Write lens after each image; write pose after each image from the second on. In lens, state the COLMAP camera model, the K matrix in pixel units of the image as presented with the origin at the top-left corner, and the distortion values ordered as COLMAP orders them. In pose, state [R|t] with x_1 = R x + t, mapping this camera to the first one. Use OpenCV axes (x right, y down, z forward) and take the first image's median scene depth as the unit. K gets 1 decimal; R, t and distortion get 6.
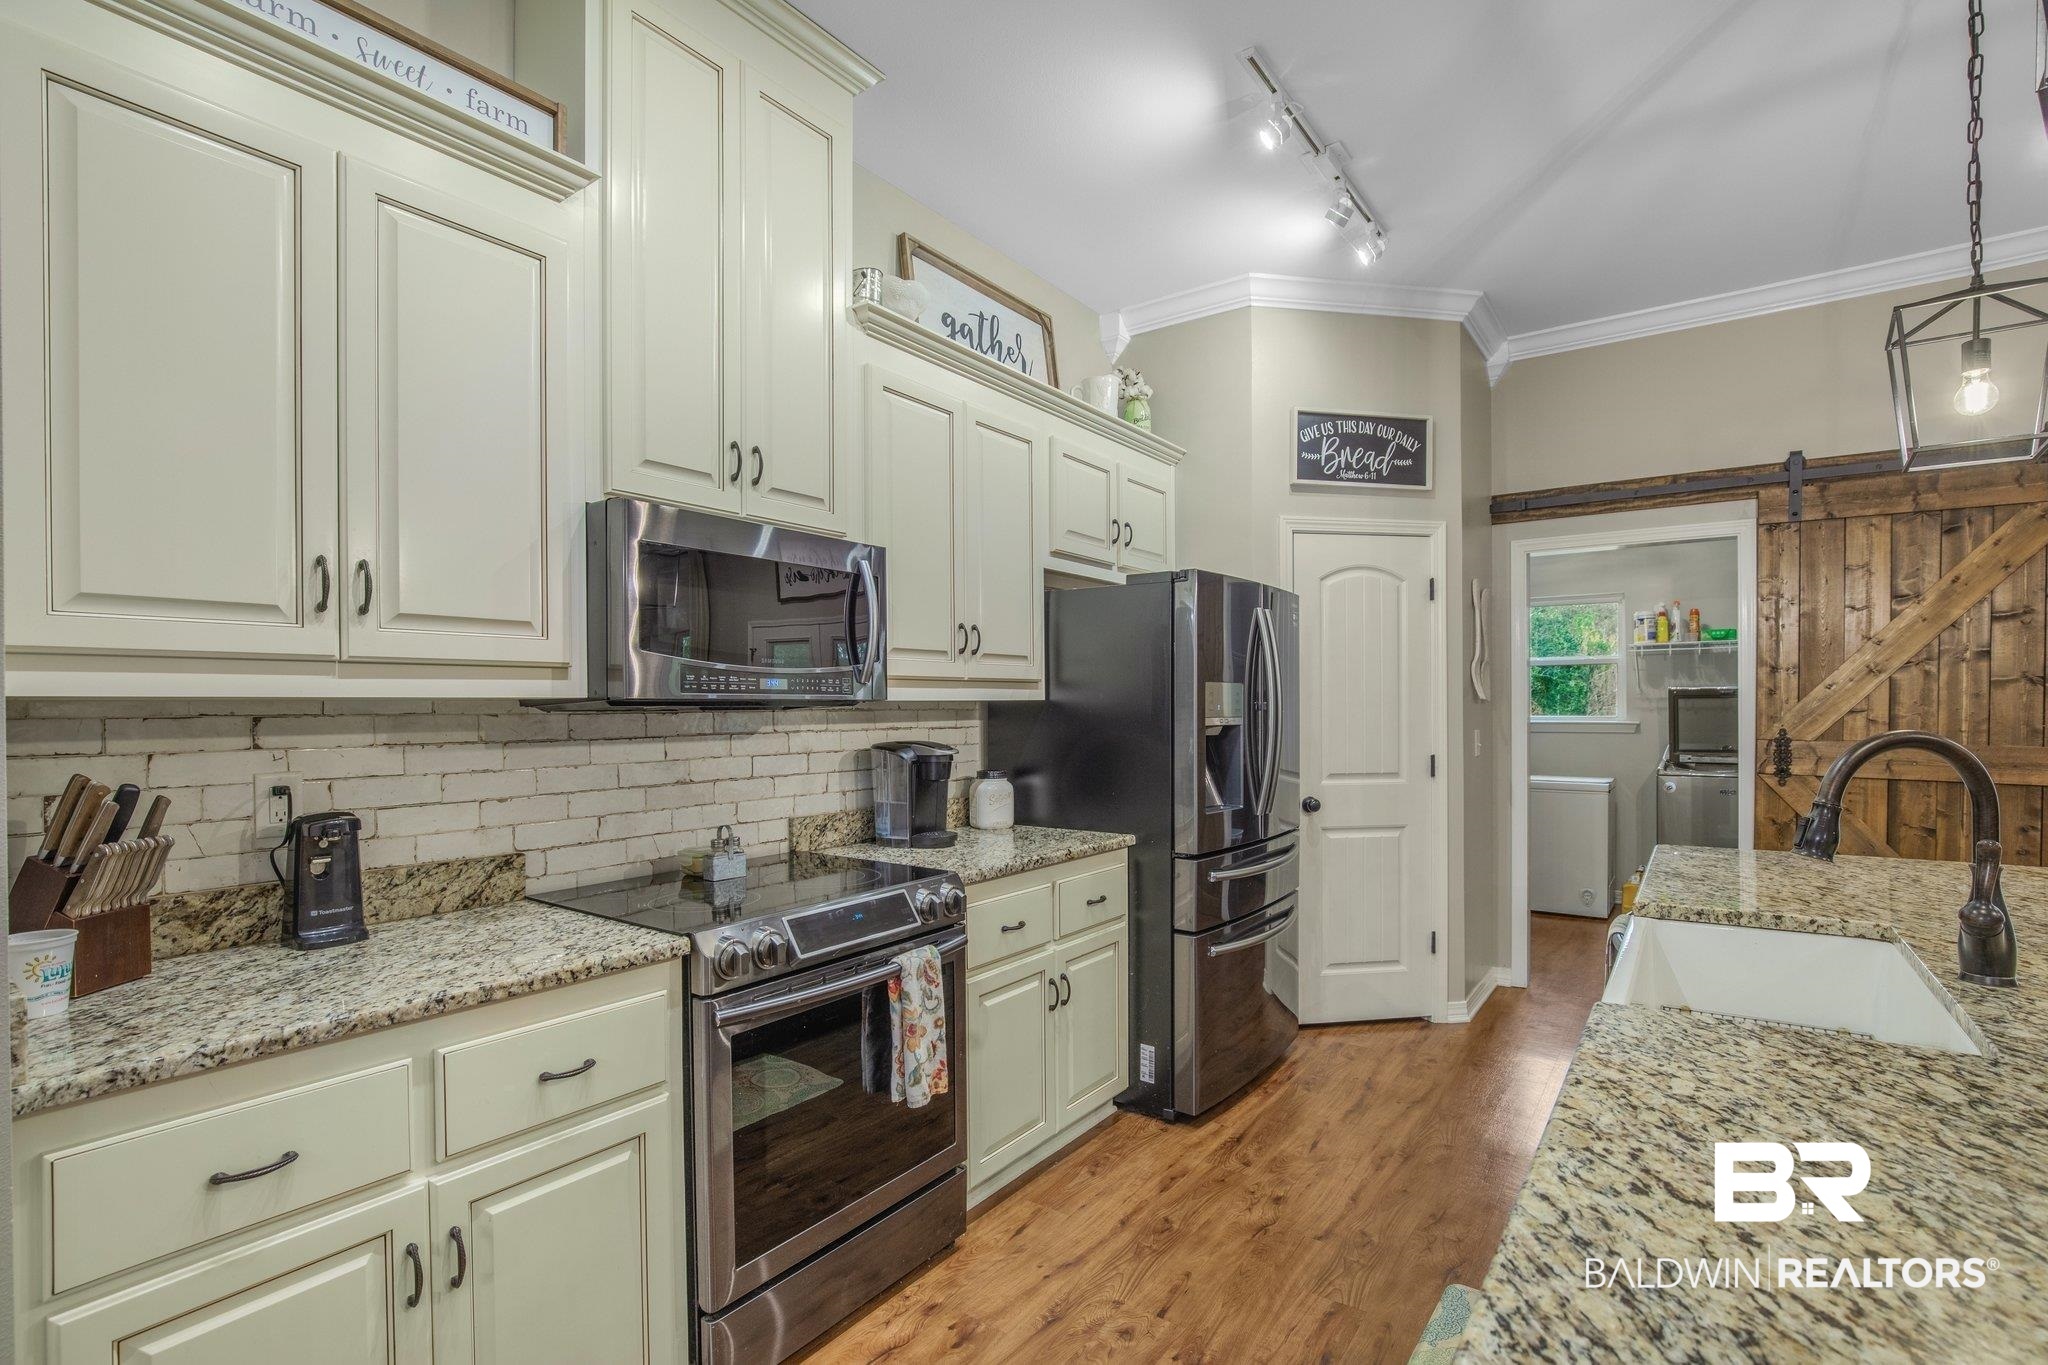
lens RADIAL K [[956.0, 0, 1031.9], [0, 956.0, 712.1], [0, 0, 1]] dist [-0.019160, 0.003414]
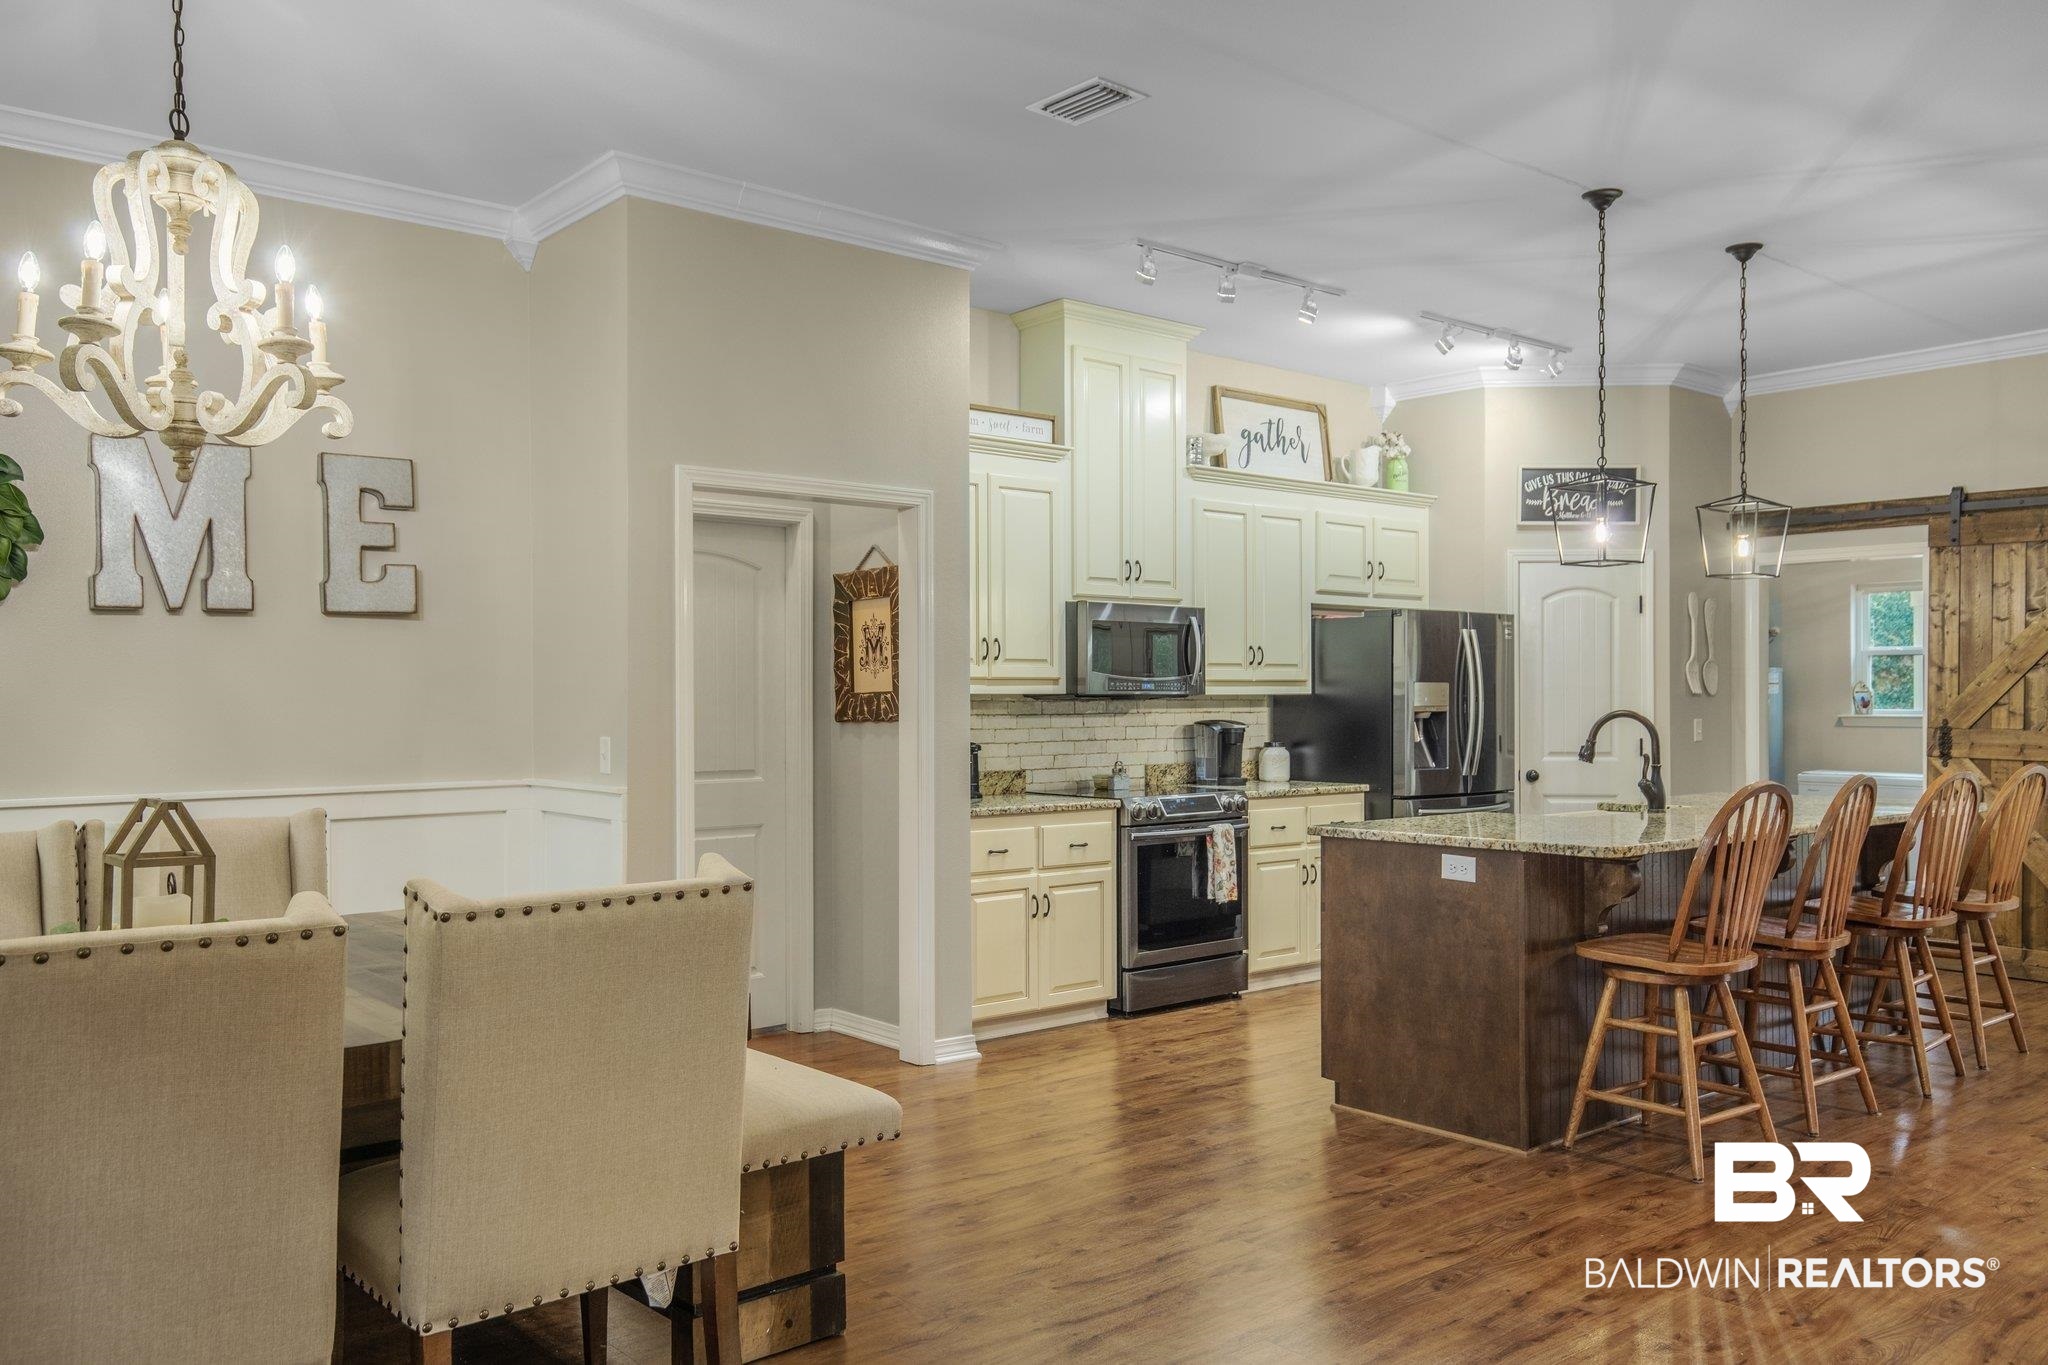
lens RADIAL K [[1626.6, 0, 1014.9], [0, 1626.6, 694.6], [0, 0, 1]] dist [0.005295, 0.007282]
pose [[0.968198, 0.003571, -0.250158, 0.232591], [-0.004794, 0.999979, -0.004279, 0.002088], [0.250138, 0.005342, 0.968195, -1.790754]]
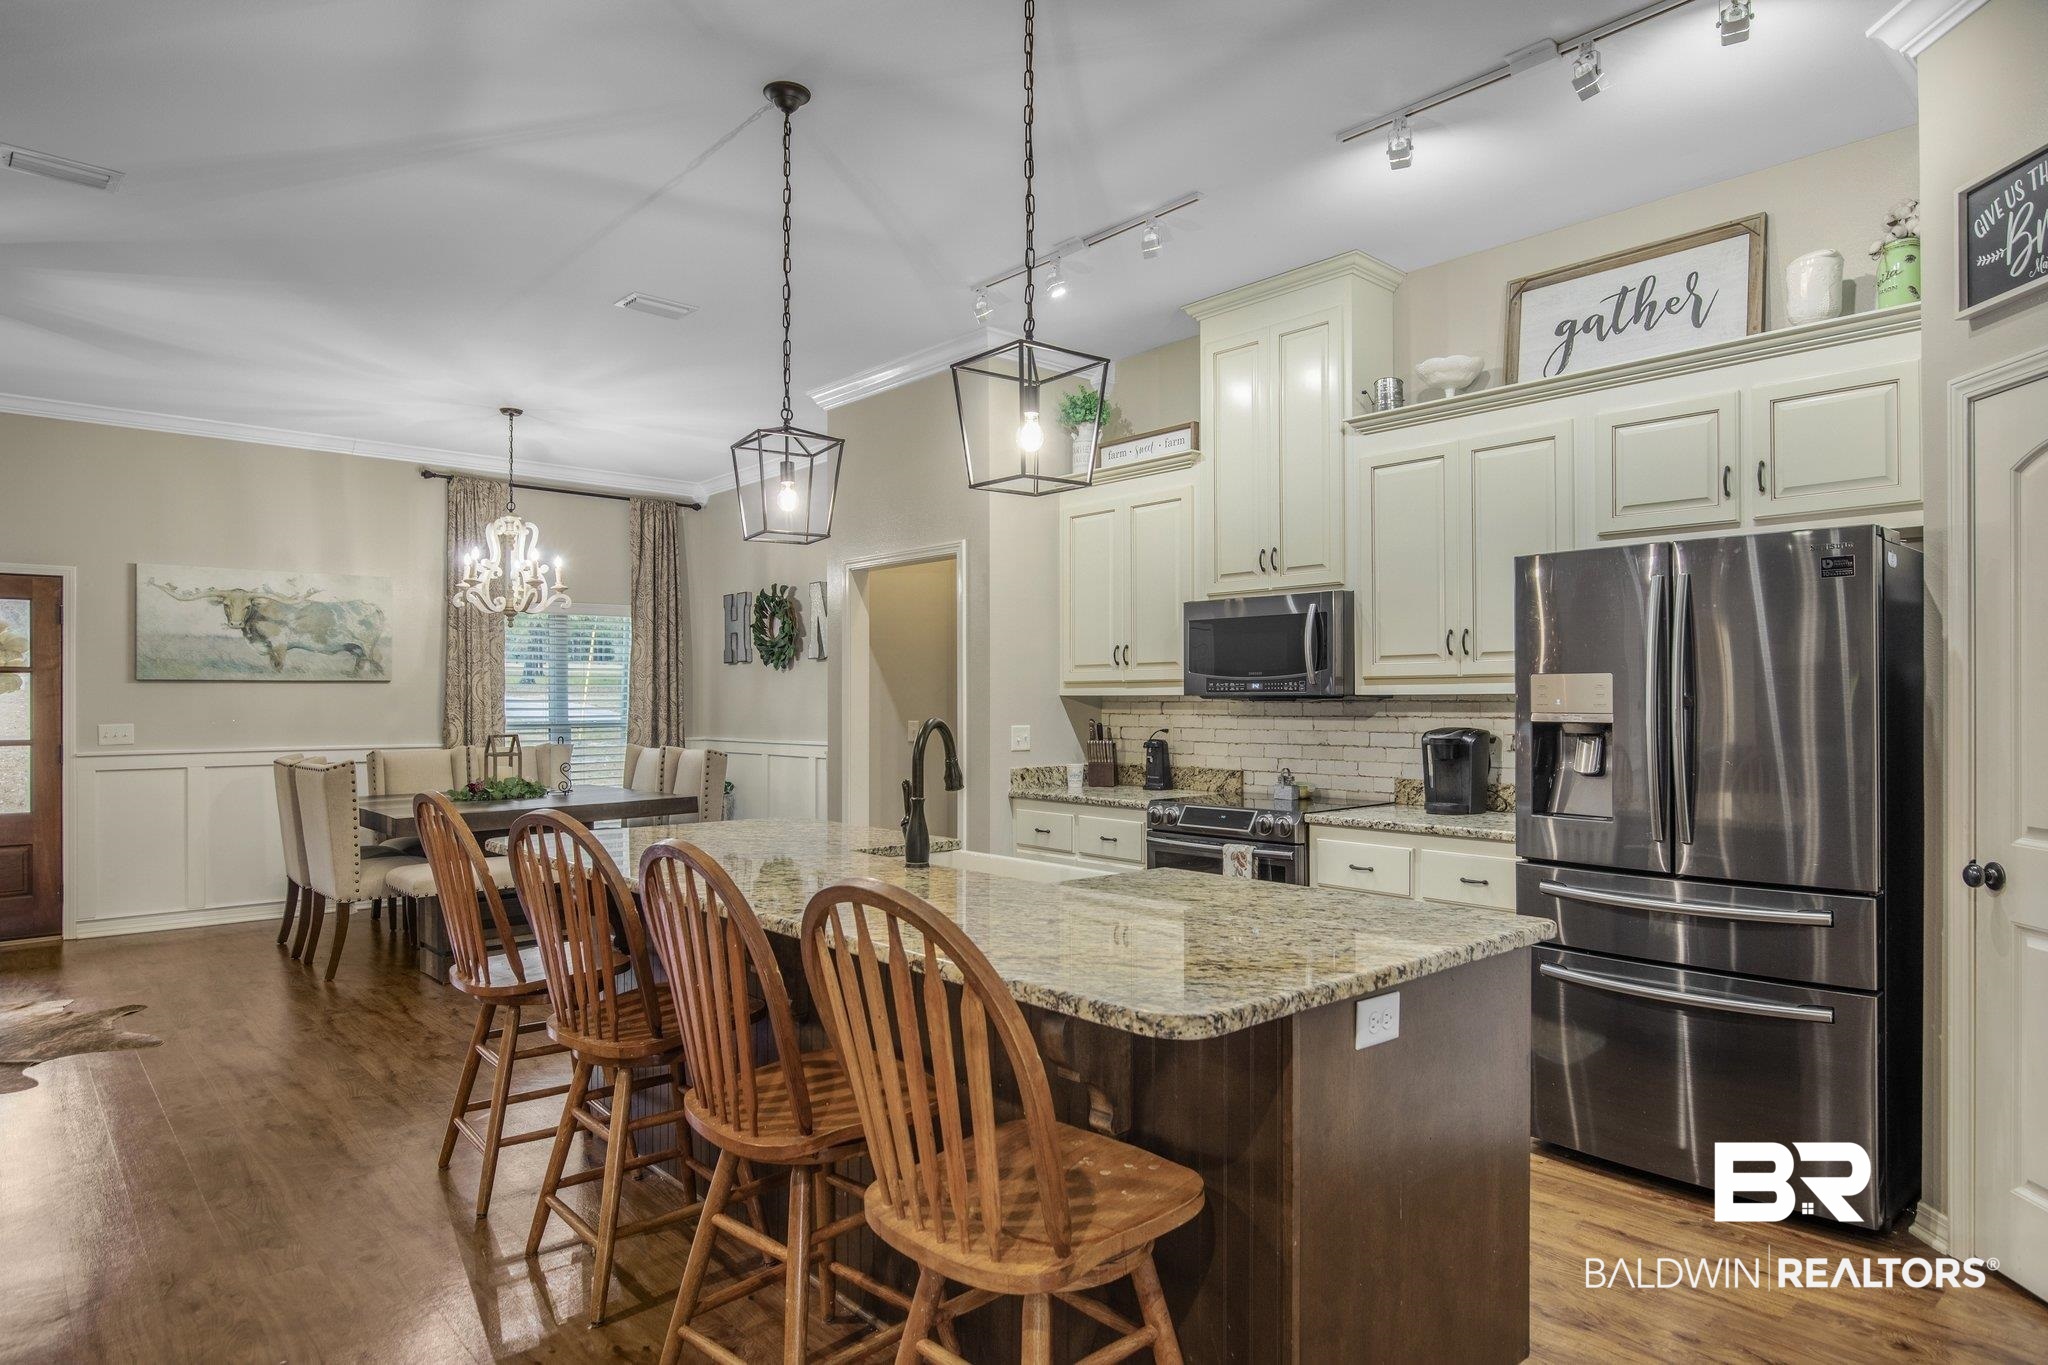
lens RADIAL K [[1174.0, 0, 994.2], [0, 1174.0, 691.0], [0, 0, 1]] dist [0.001237, 0.001843]
pose [[-0.237686, 0.000263, -0.971342, 1.549483], [-0.001031, 0.999999, 0.000523, -0.017458], [0.971341, 0.001126, -0.237686, 0.831244]]
